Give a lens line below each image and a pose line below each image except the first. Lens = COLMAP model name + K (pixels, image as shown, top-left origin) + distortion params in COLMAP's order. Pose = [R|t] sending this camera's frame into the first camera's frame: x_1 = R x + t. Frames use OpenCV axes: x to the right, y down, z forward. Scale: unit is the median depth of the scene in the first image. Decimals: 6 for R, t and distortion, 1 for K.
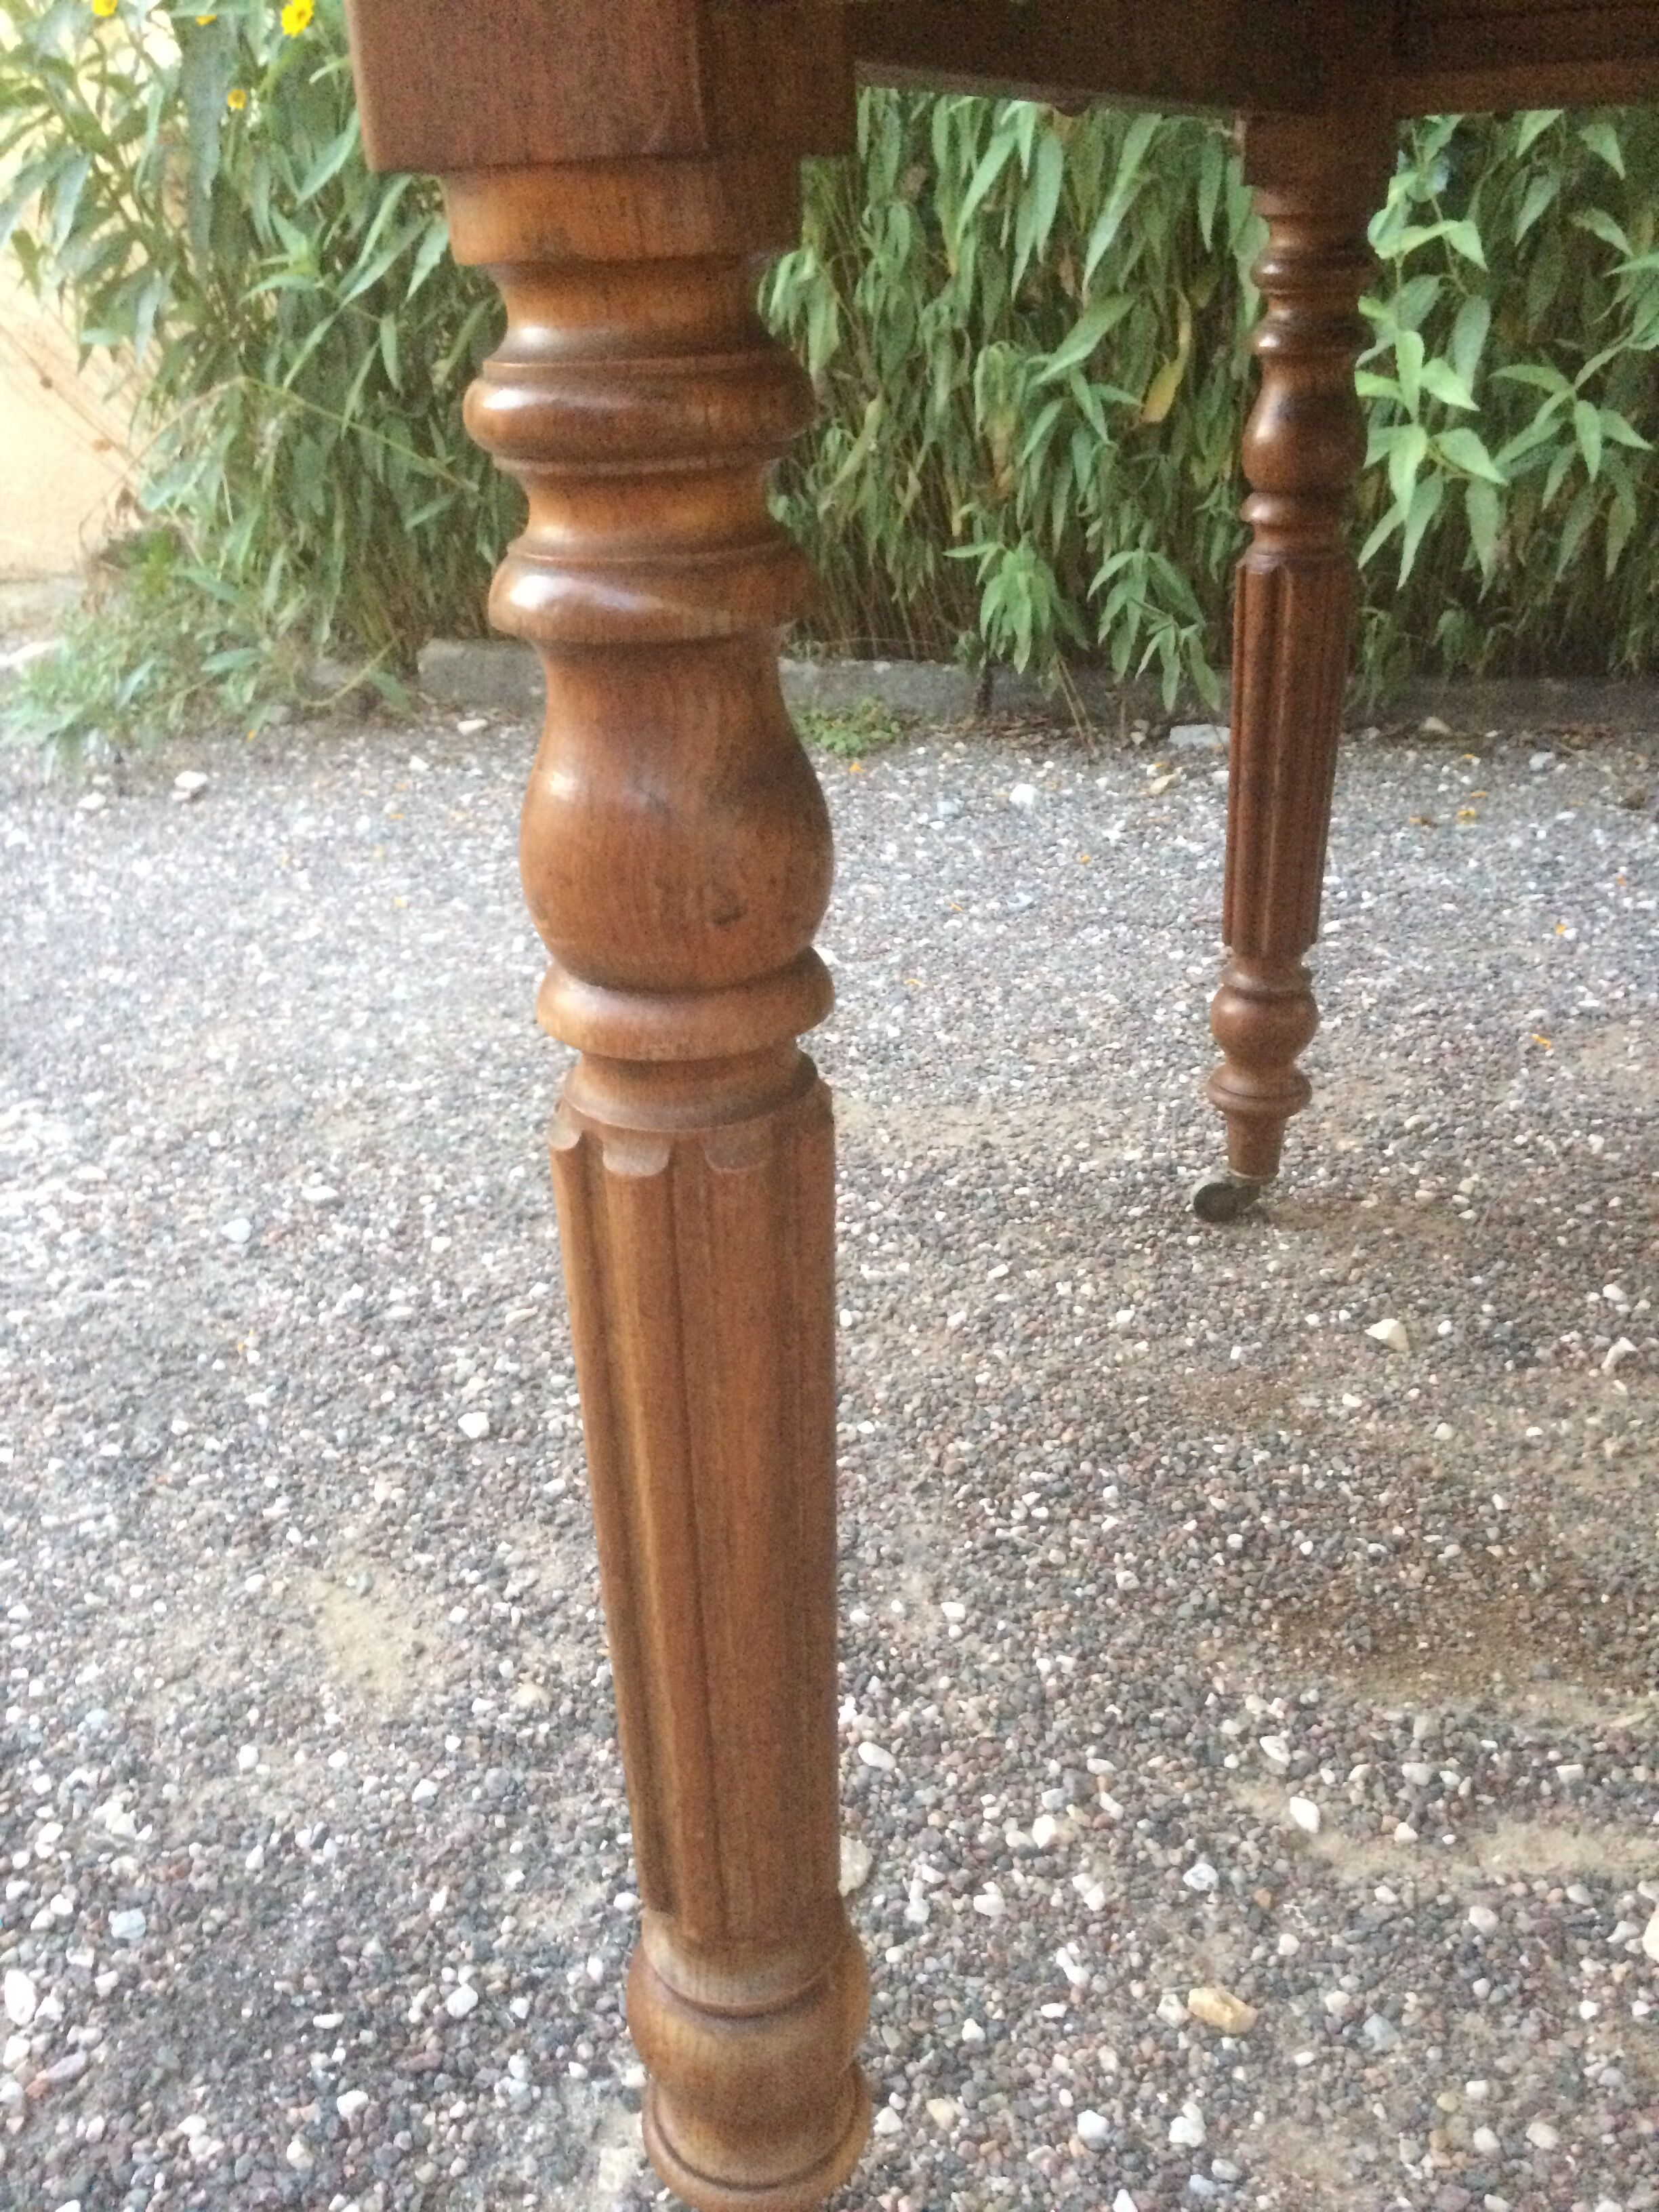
lens RADIAL K [[1886.0, 0, 829.5], [0, 1886.0, 1106.0], [0, 0, 1]] dist [0.102041, -0.161079]
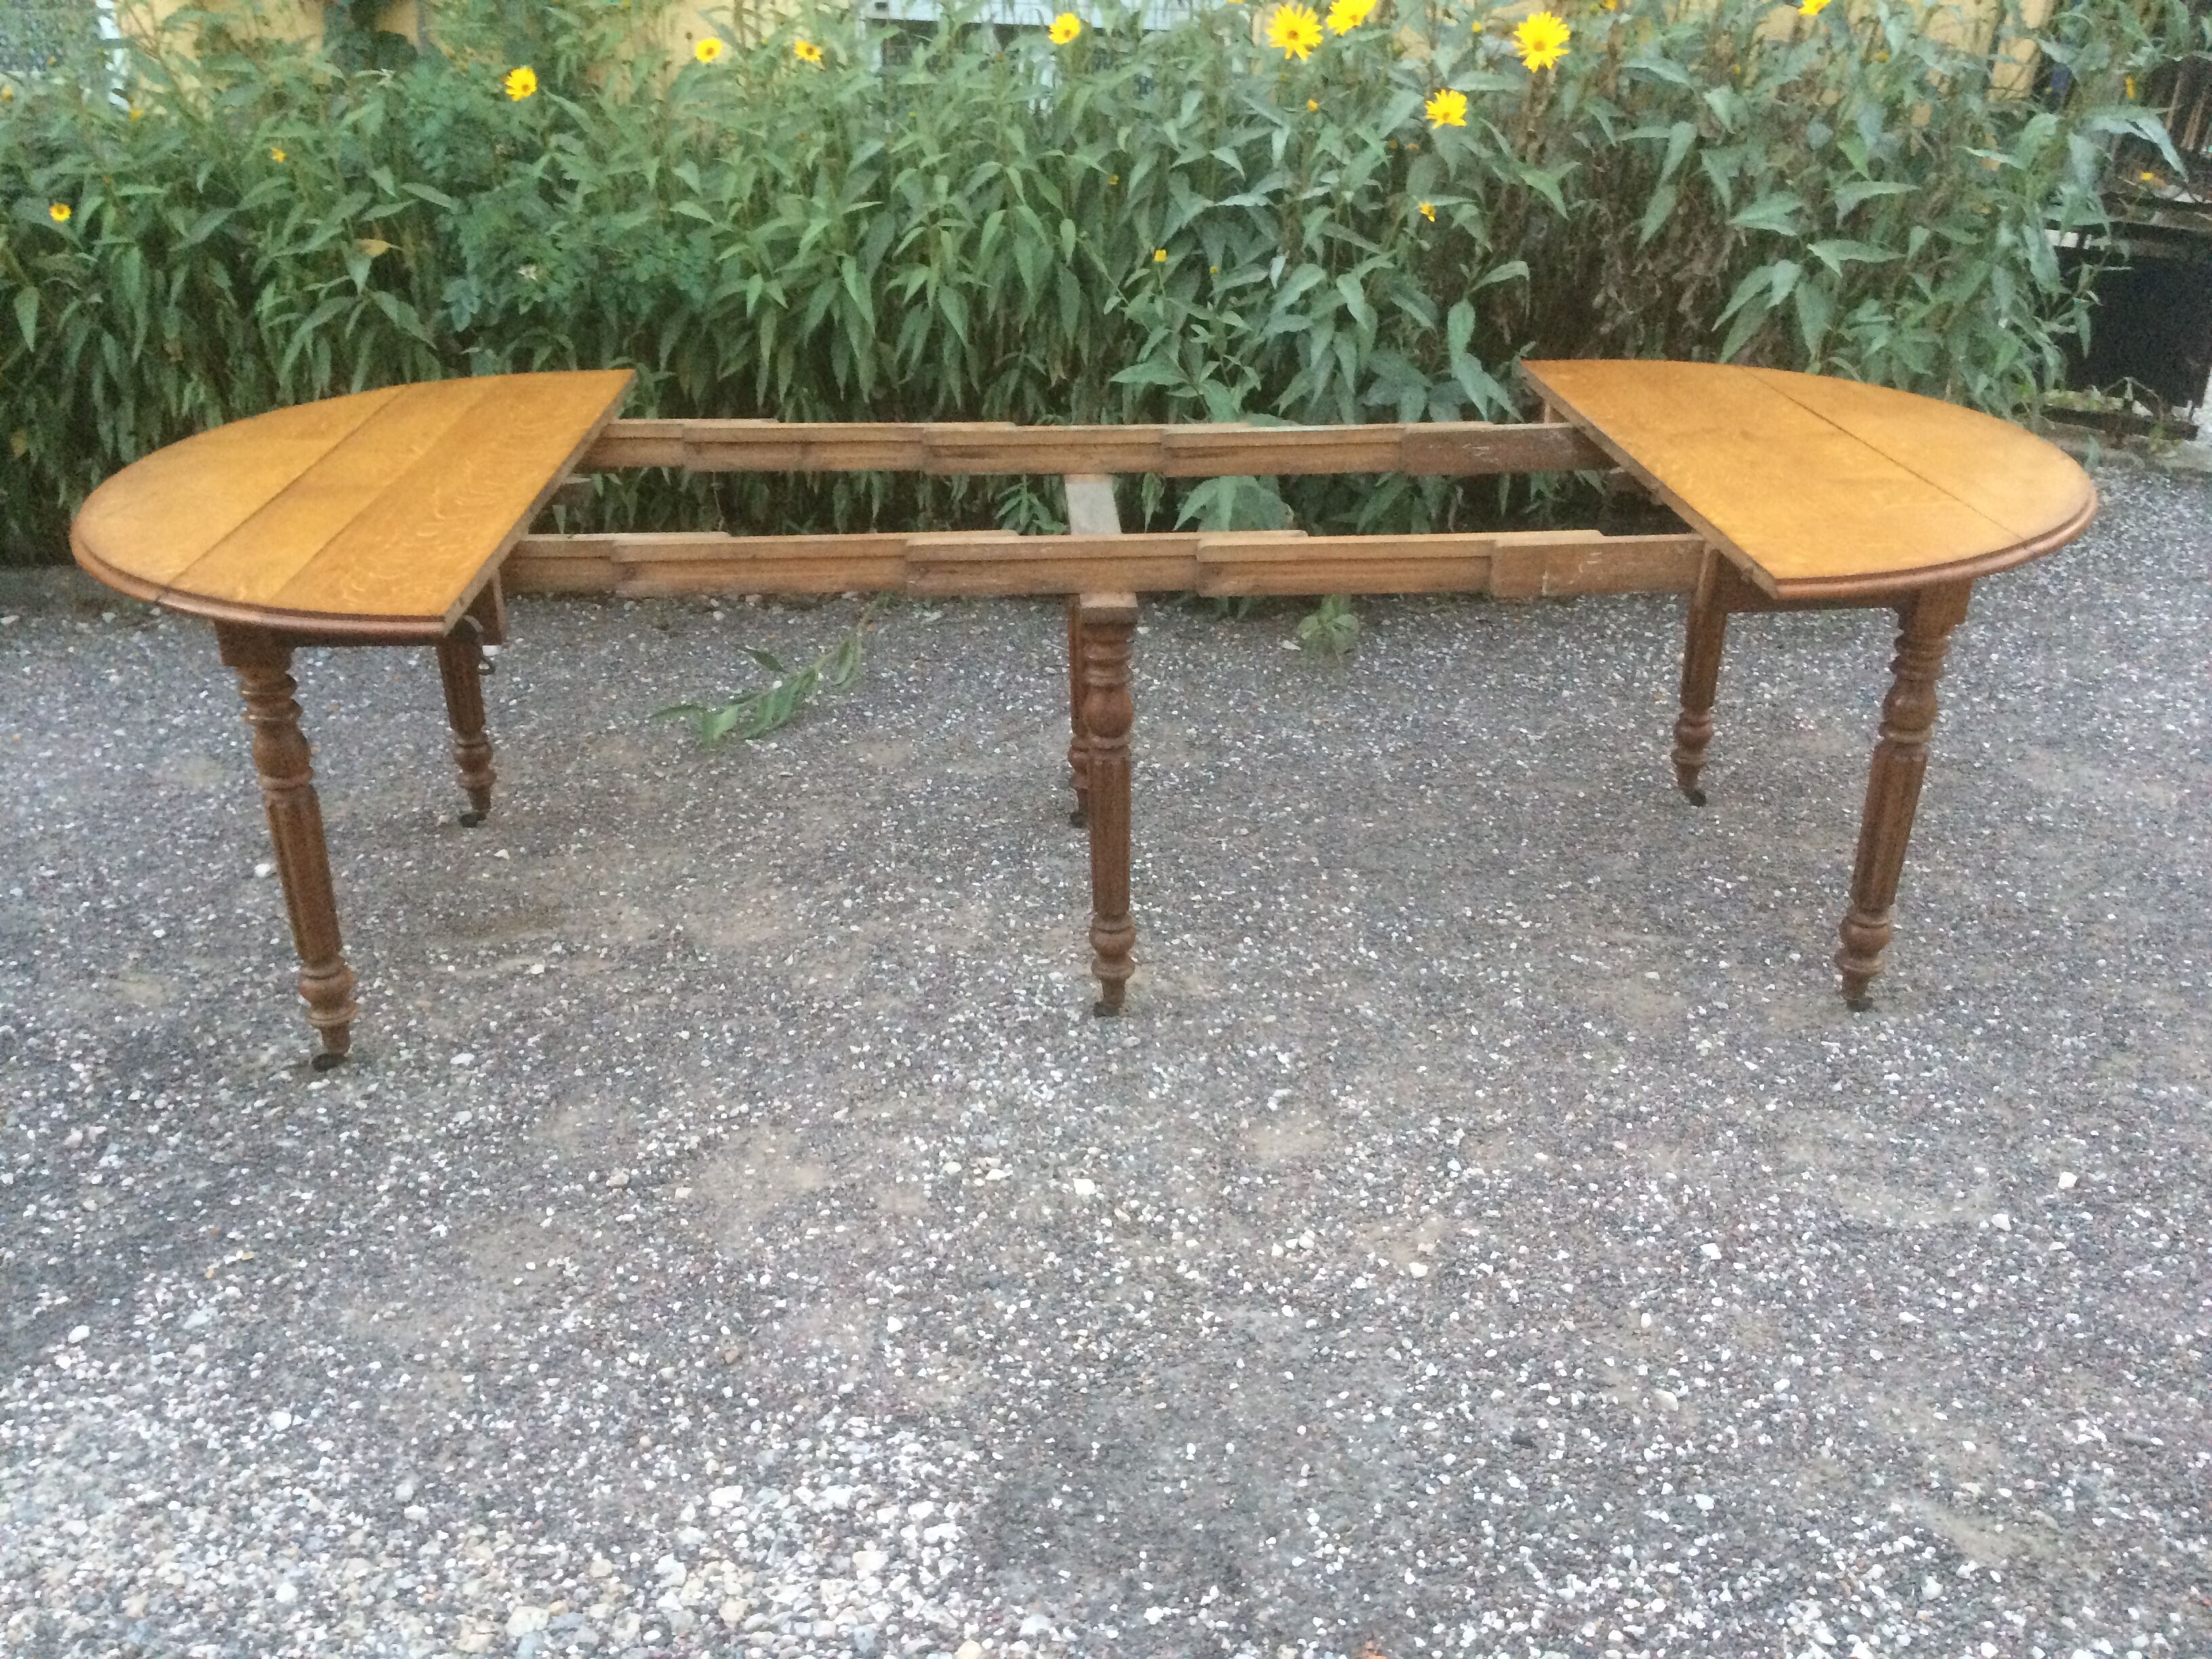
lens RADIAL K [[1888.9, 0, 1105.7], [0, 1888.9, 887.7], [0, 0, 1]] dist [0.105427, -0.169387]
pose [[0.910243, -0.146769, 0.387190, -0.004201], [0.130056, 0.989090, 0.069179, 0.077859], [-0.393119, -0.012614, 0.919401, -1.829525]]
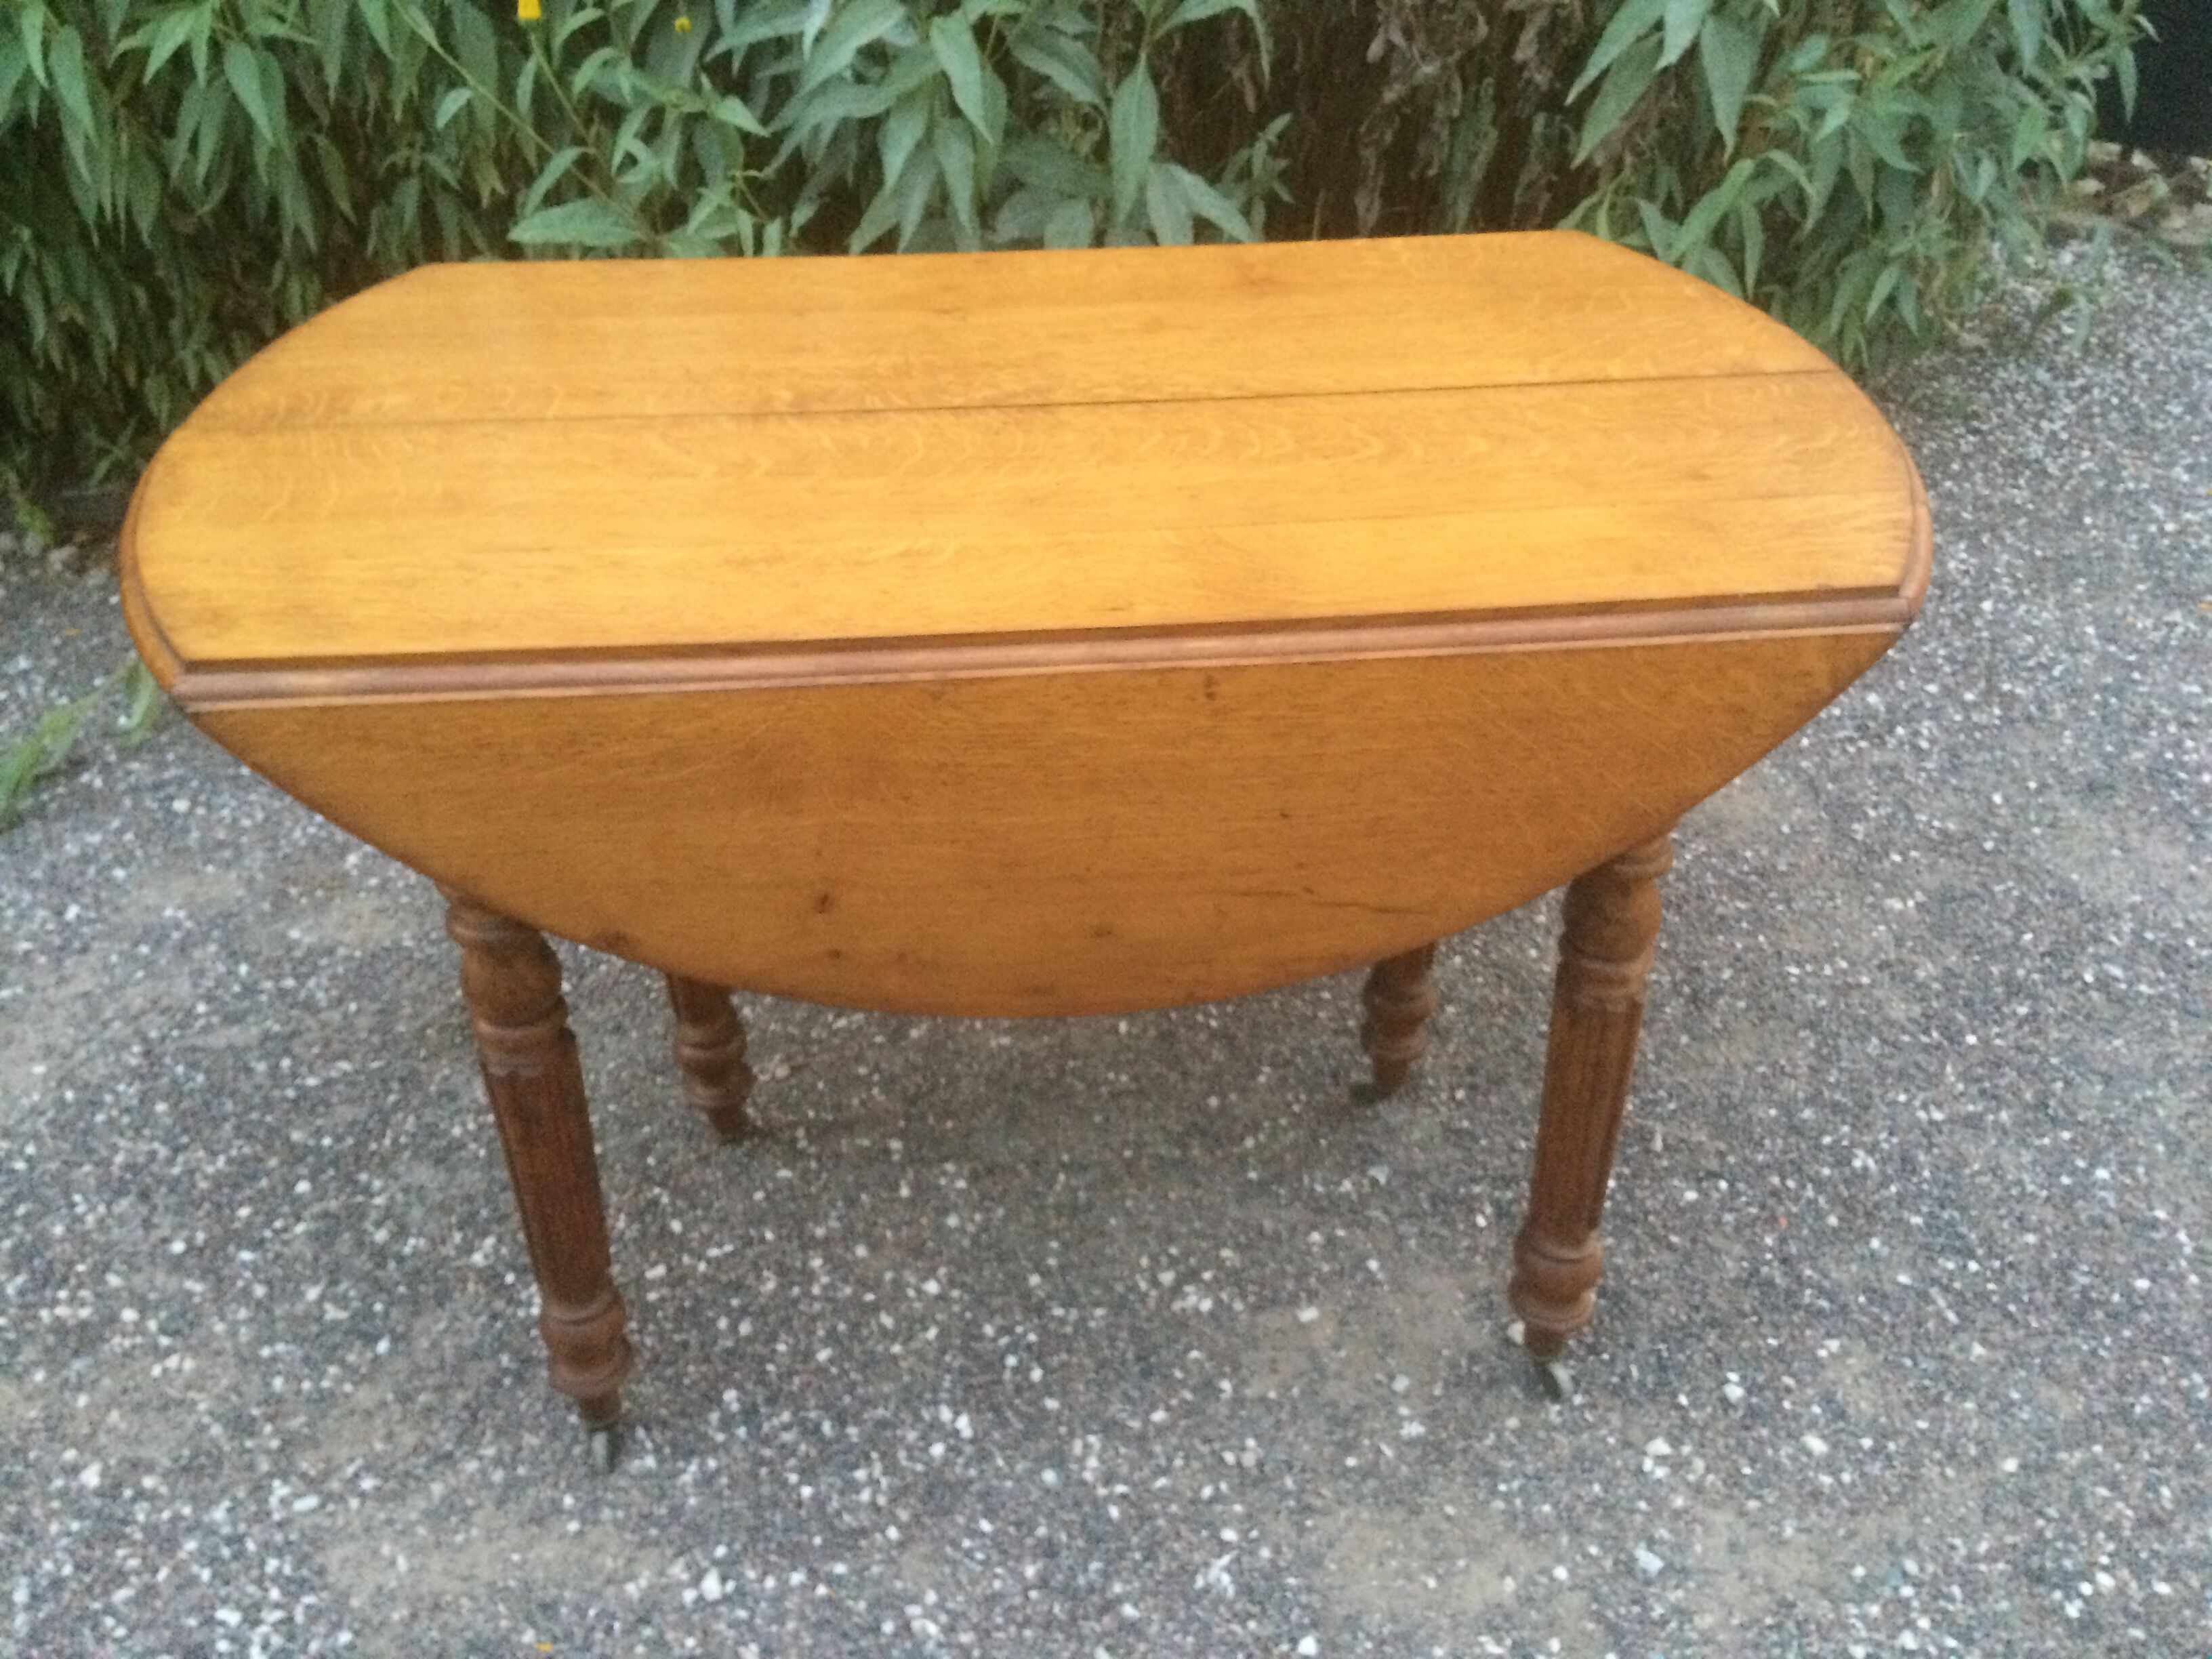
lens RADIAL K [[1888.9, 0, 1105.7], [0, 1888.9, 887.7], [0, 0, 1]] dist [0.105427, -0.169387]
pose [[0.869135, -0.252278, 0.425395, 0.857770], [0.161130, 0.957630, 0.238709, -0.263971], [-0.467592, -0.138926, 0.872959, -0.858704]]
